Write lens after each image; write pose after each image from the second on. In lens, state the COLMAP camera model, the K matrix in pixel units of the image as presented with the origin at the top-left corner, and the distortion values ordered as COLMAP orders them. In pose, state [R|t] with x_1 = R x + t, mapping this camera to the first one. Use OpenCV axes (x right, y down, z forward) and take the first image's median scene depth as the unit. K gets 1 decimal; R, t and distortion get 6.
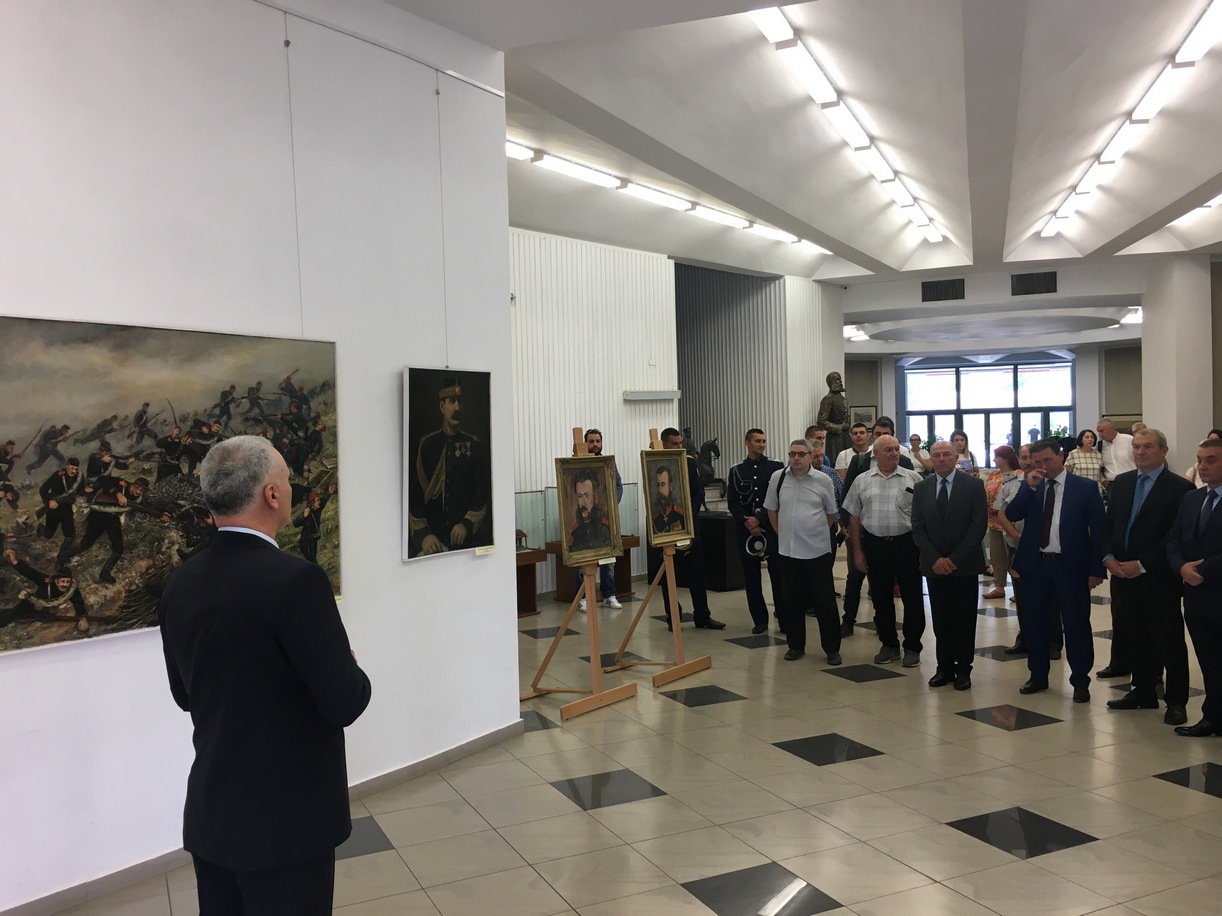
lens RADIAL K [[1044.4, 0, 603.2], [0, 1044.4, 464.8], [0, 0, 1]] dist [0.054165, -0.058325]
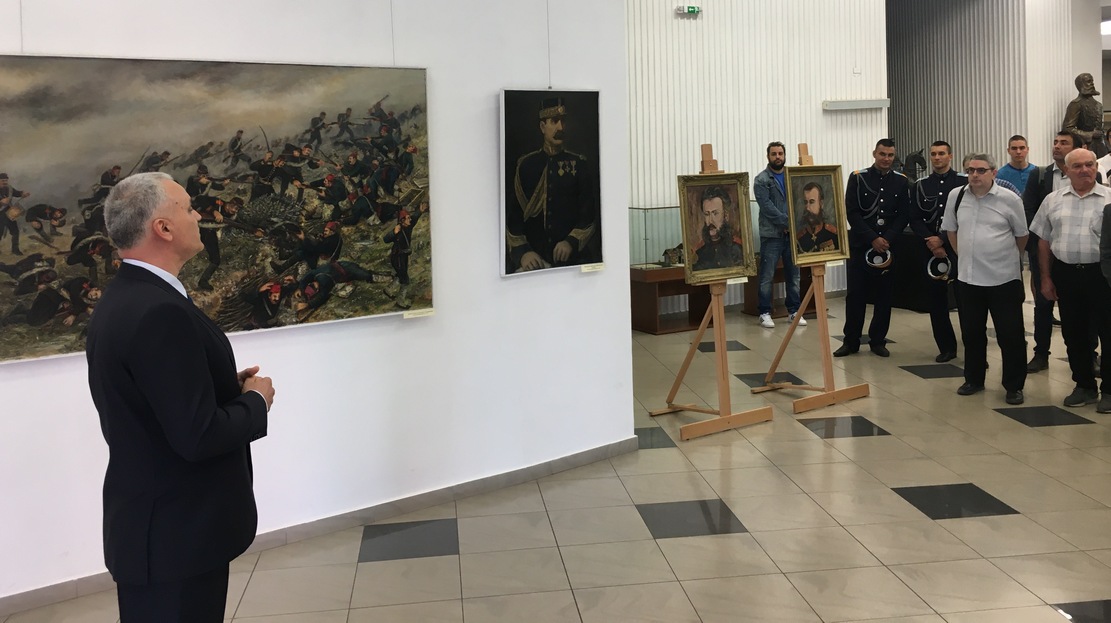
lens RADIAL K [[999.1, 0, 557.4], [0, 999.1, 187.0], [0, 0, 1]] dist [0.042116, -0.011786]
pose [[0.947701, 0.009178, -0.319027, 0.134542], [-0.003289, 0.999814, 0.018994, -0.011961], [0.319142, -0.016951, 0.947555, 0.059752]]
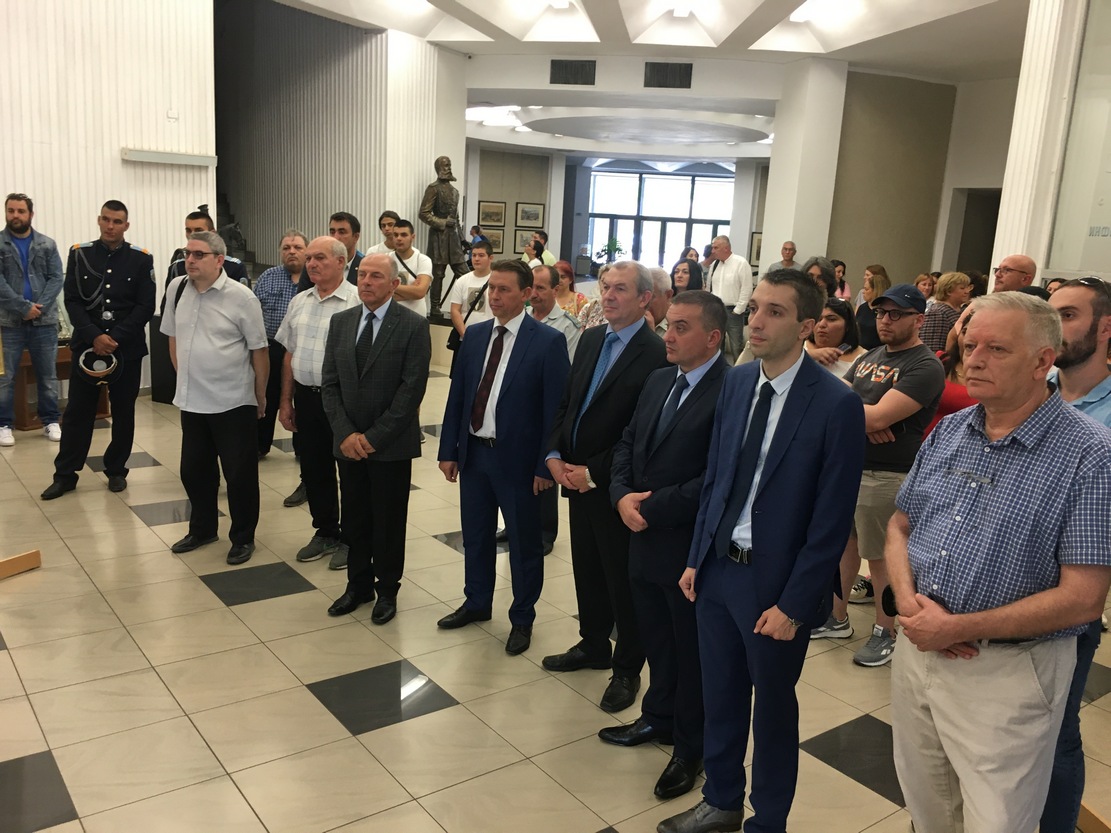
lens RADIAL K [[949.5, 0, 556.8], [0, 949.5, 420.6], [0, 0, 1]] dist [0.054165, -0.058325]
pose [[0.975244, 0.037594, 0.217913, 0.311628], [-0.075457, 0.982871, 0.168137, -0.028592], [-0.207860, -0.180417, 0.961376, 0.391436]]
